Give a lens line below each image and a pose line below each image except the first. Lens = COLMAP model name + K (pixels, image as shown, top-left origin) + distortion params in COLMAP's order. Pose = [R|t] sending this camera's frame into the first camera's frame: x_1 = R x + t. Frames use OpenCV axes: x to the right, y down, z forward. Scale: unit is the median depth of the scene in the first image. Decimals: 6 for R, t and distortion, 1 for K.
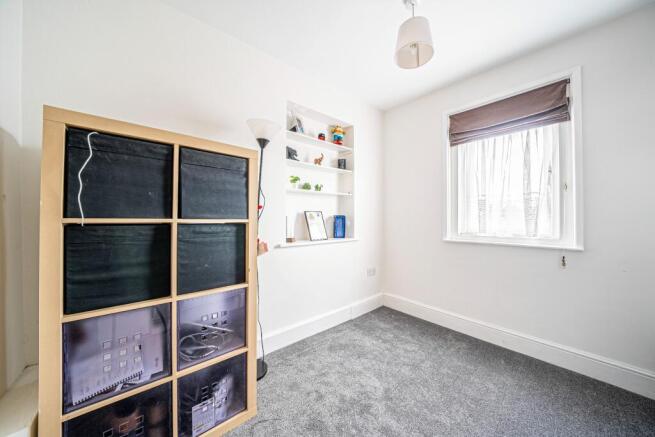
lens RADIAL K [[225.8, 0, 327.5], [0, 225.8, 218.5], [0, 0, 1]] dist [-0.022314, 0.000059]
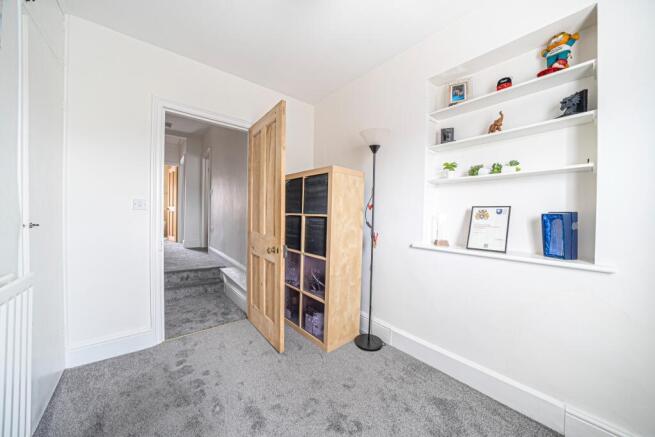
lens RADIAL K [[225.8, 0, 327.5], [0, 225.8, 218.5], [0, 0, 1]] dist [-0.022314, 0.000059]
pose [[-0.017116, 0.017975, -0.999692, 0.673941], [-0.019734, 0.999638, 0.018312, 0.000996], [0.999659, 0.020041, -0.016755, 0.620856]]
